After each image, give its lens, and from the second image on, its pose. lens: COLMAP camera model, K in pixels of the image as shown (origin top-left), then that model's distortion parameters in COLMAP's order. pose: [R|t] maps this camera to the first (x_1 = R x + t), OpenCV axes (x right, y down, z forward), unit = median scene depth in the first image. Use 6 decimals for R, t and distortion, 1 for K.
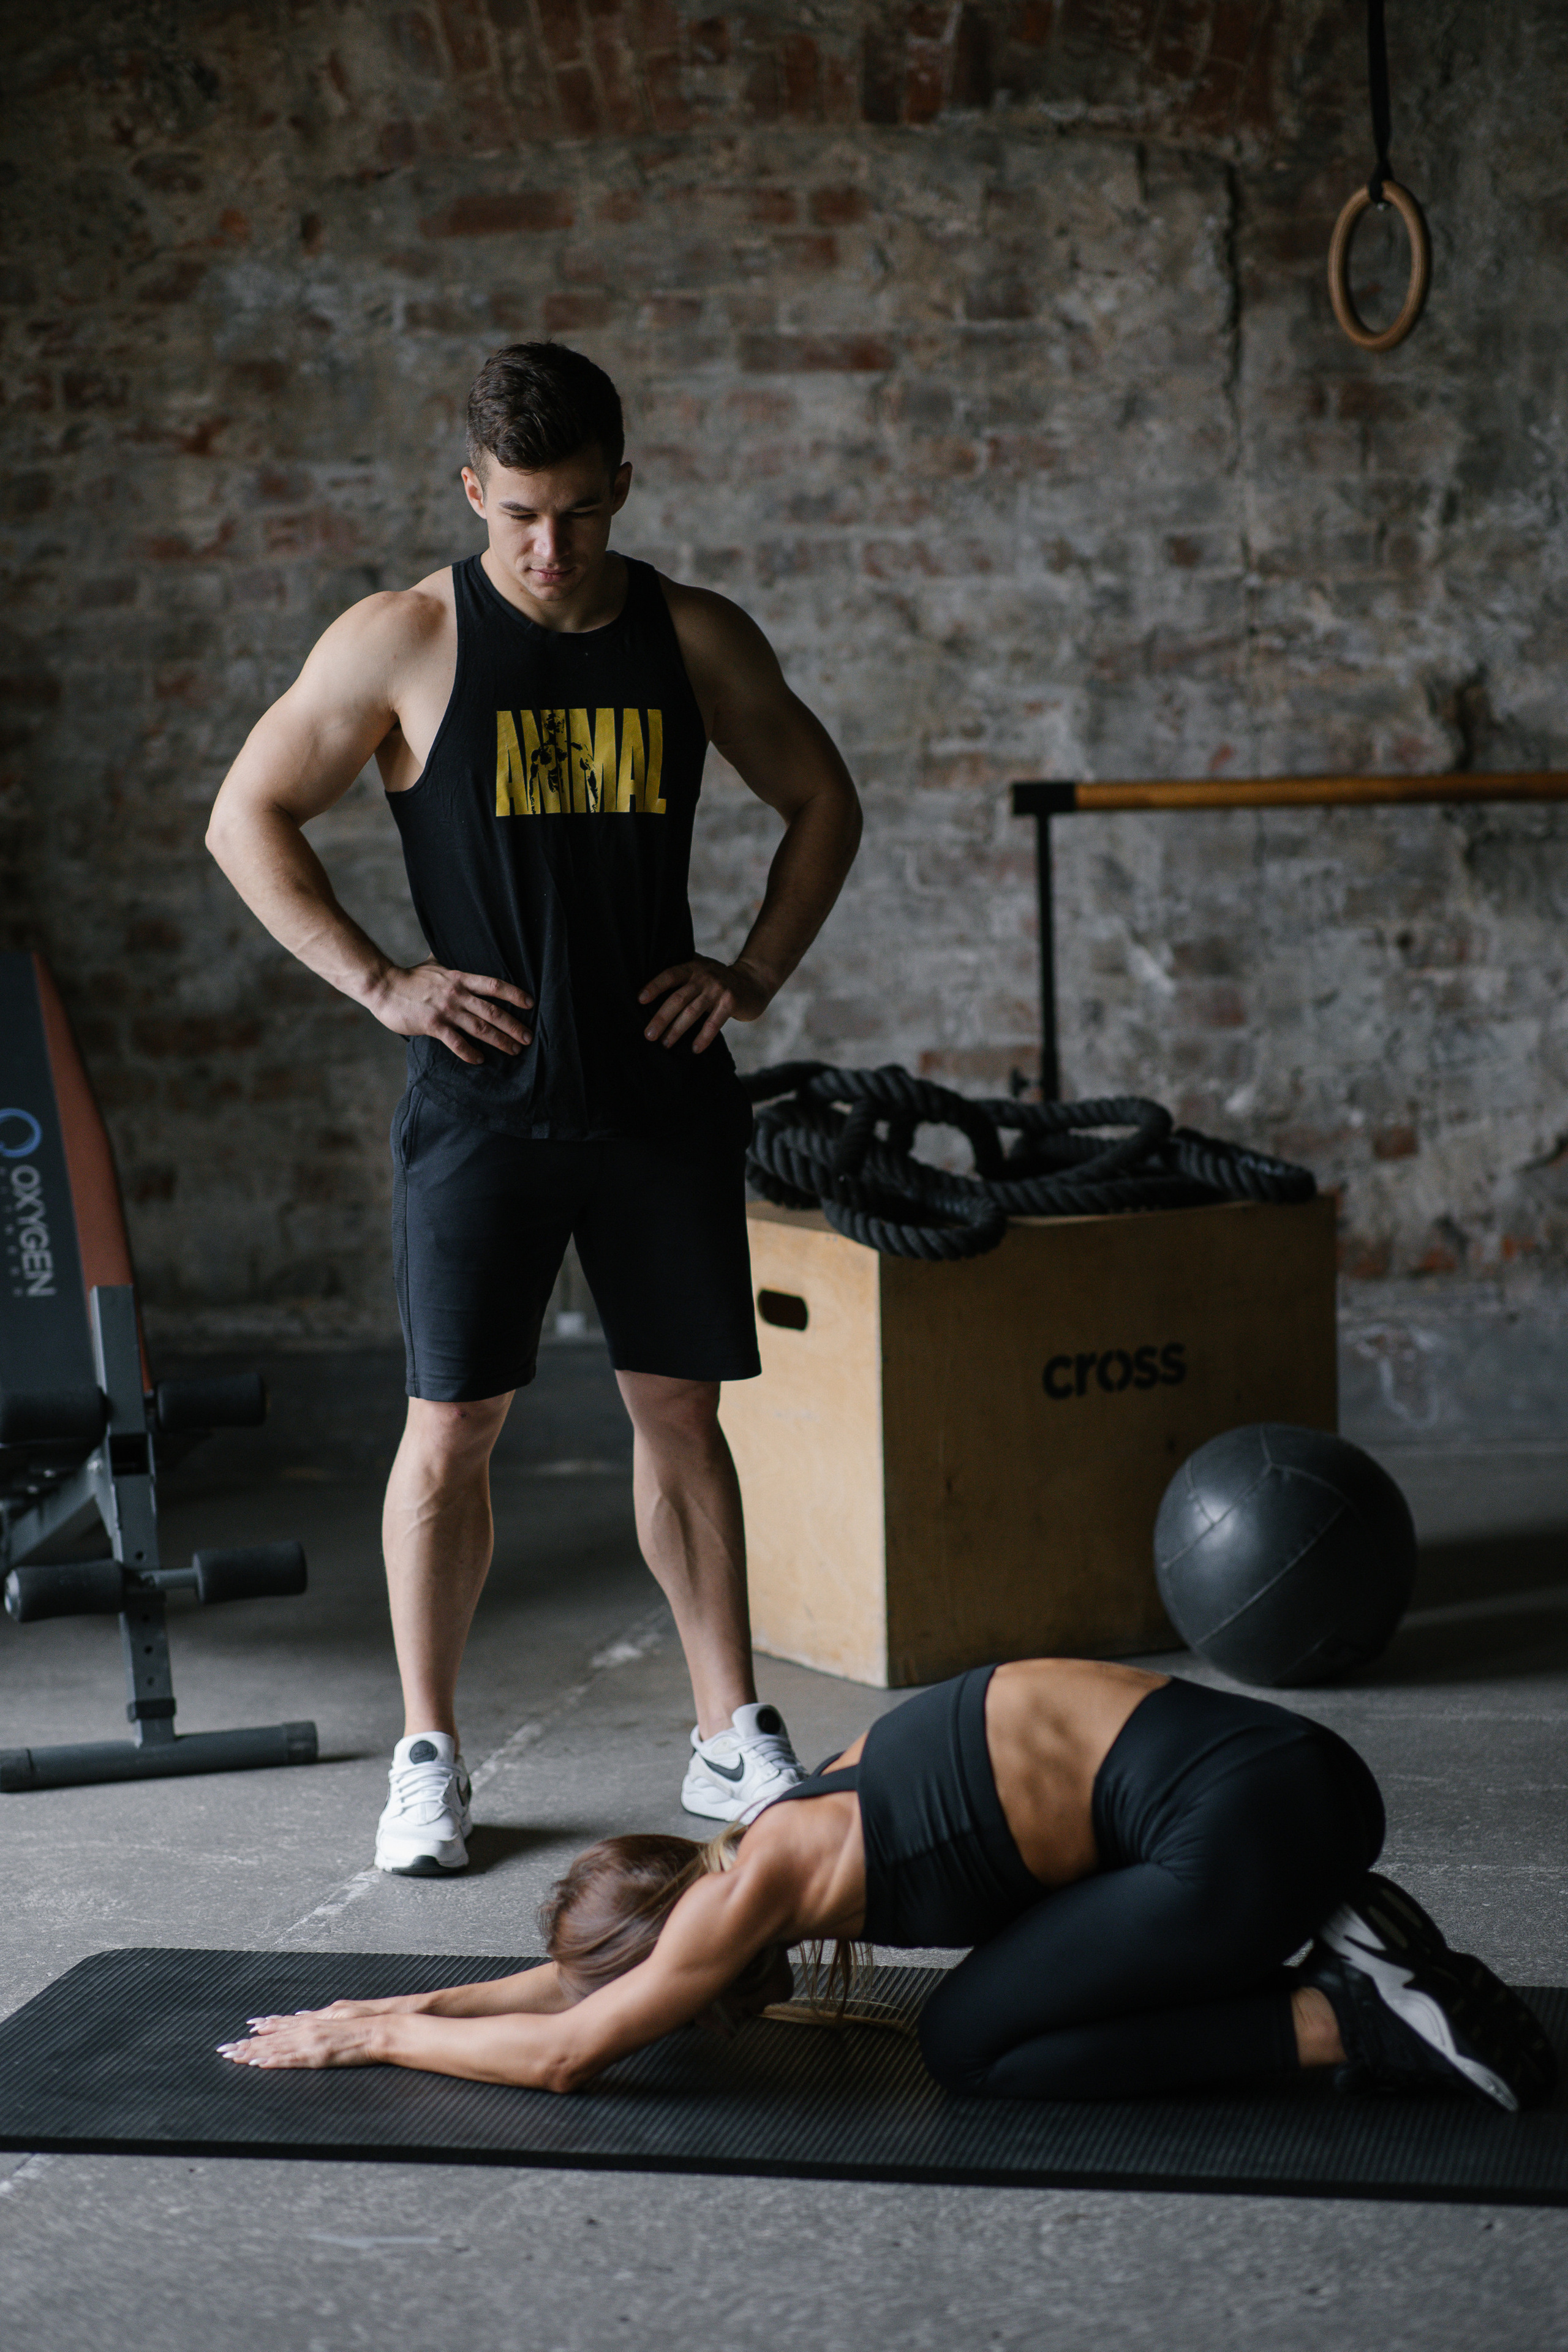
lens RADIAL K [[5759.5, 0, 788.3], [0, 5759.5, 1174.2], [0, 0, 1]] dist [0.143309, 0.000000]
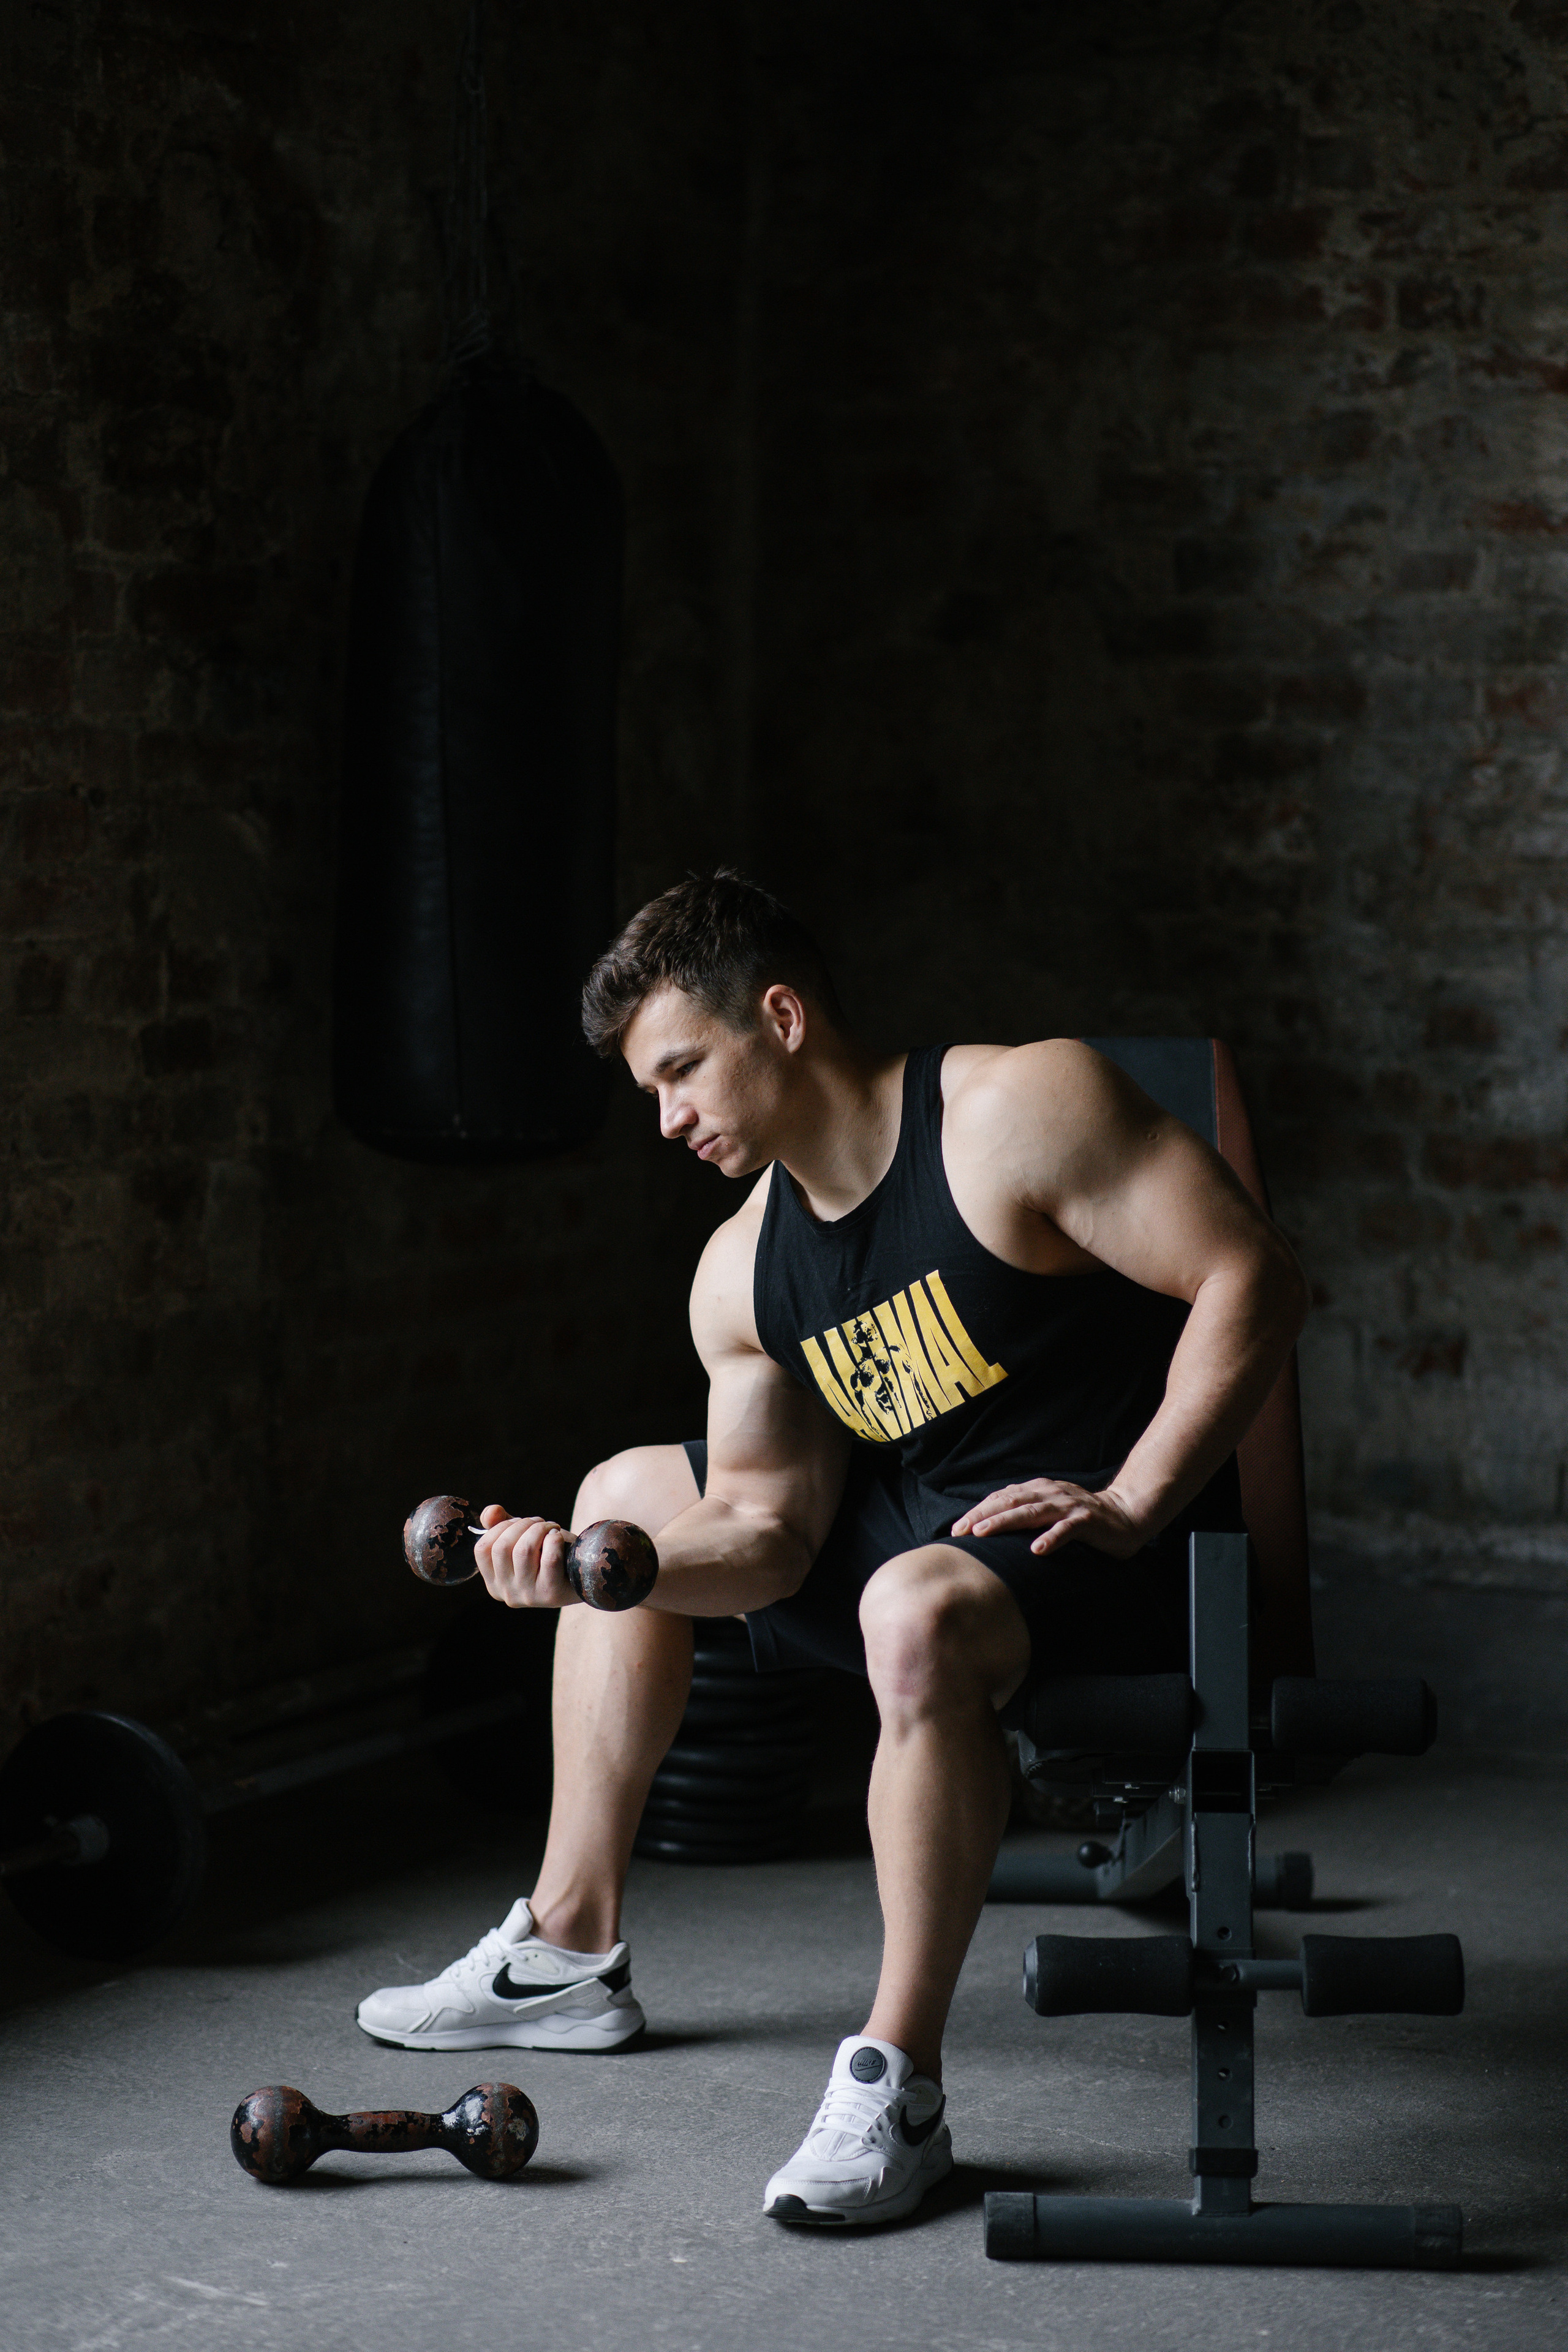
lens RADIAL K [[5759.5, 0, 791.7], [0, 5759.5, 1173.1], [0, 0, 1]] dist [0.143309, 0.000000]
pose [[0.958603, 0.074030, -0.274956, 0.015495], [-0.077621, 0.996981, -0.002184, -0.013850], [0.273964, 0.023436, 0.961454, 0.250605]]
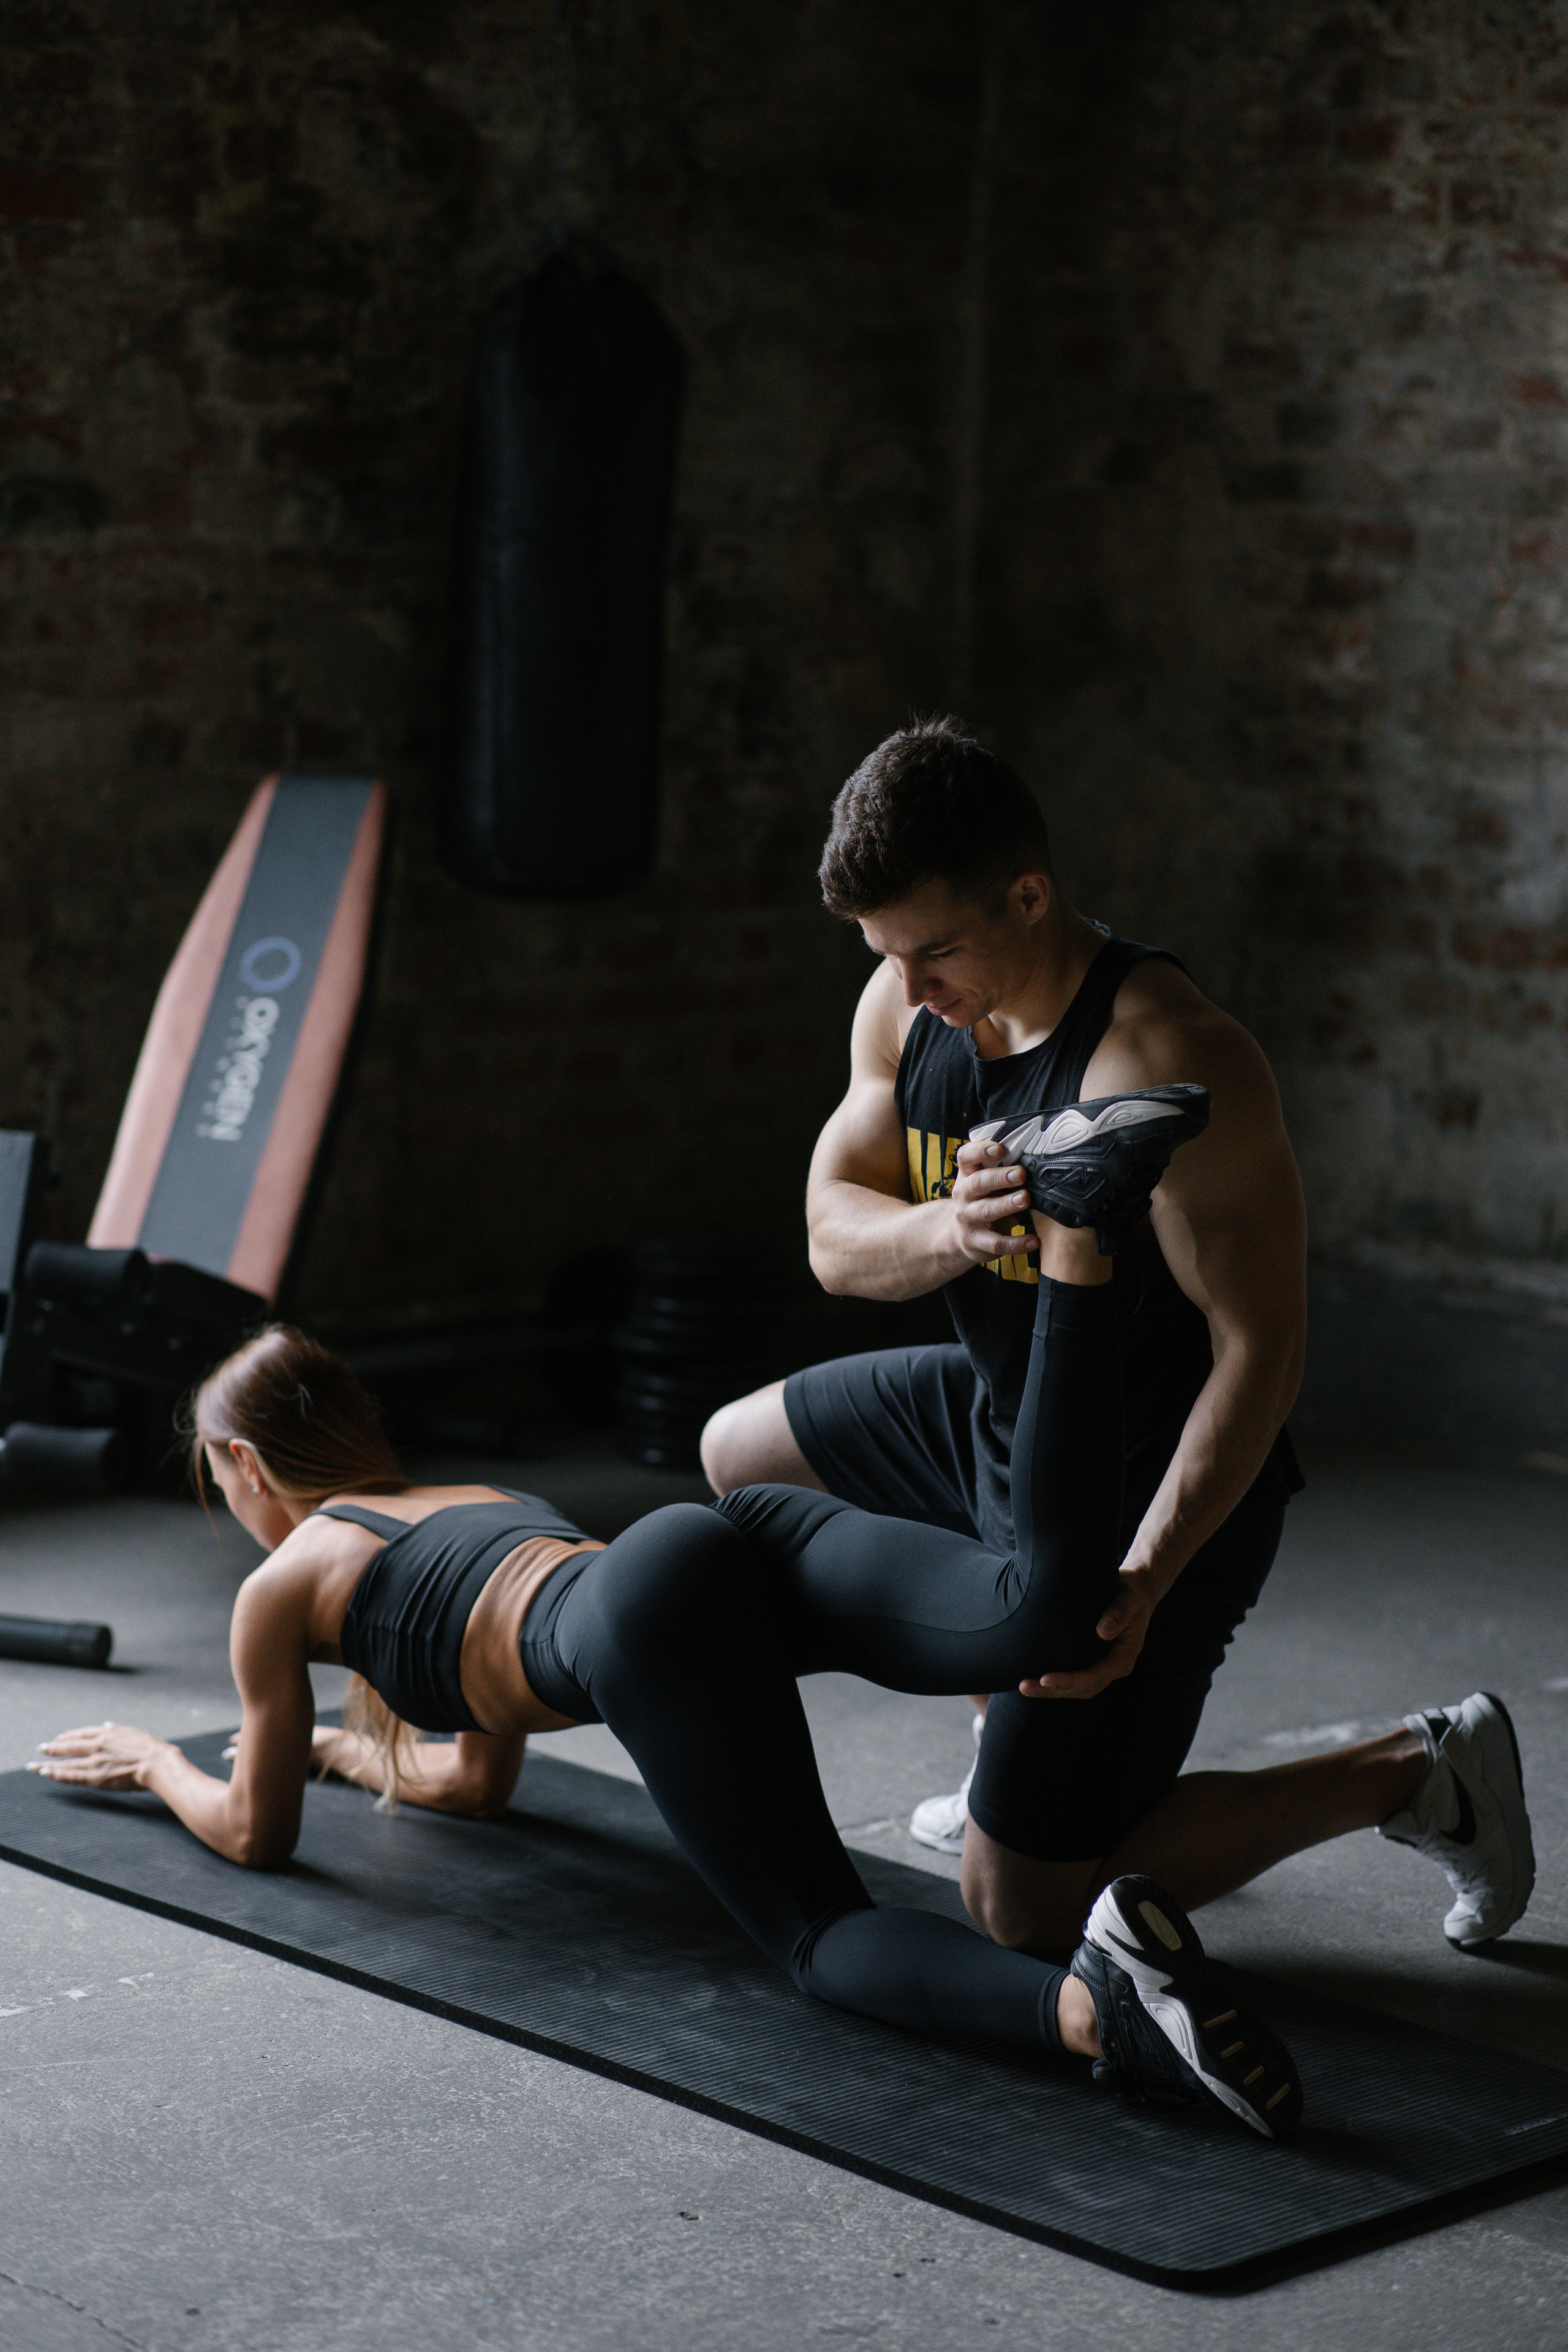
lens RADIAL K [[5759.5, 0, 781.2], [0, 5759.5, 1183.3], [0, 0, 1]] dist [0.143309, 0.000000]
pose [[0.794544, 0.151561, -0.587988, 0.333715], [-0.125643, 0.988428, 0.084998, -0.049758], [0.594066, 0.006342, 0.804392, 0.230705]]
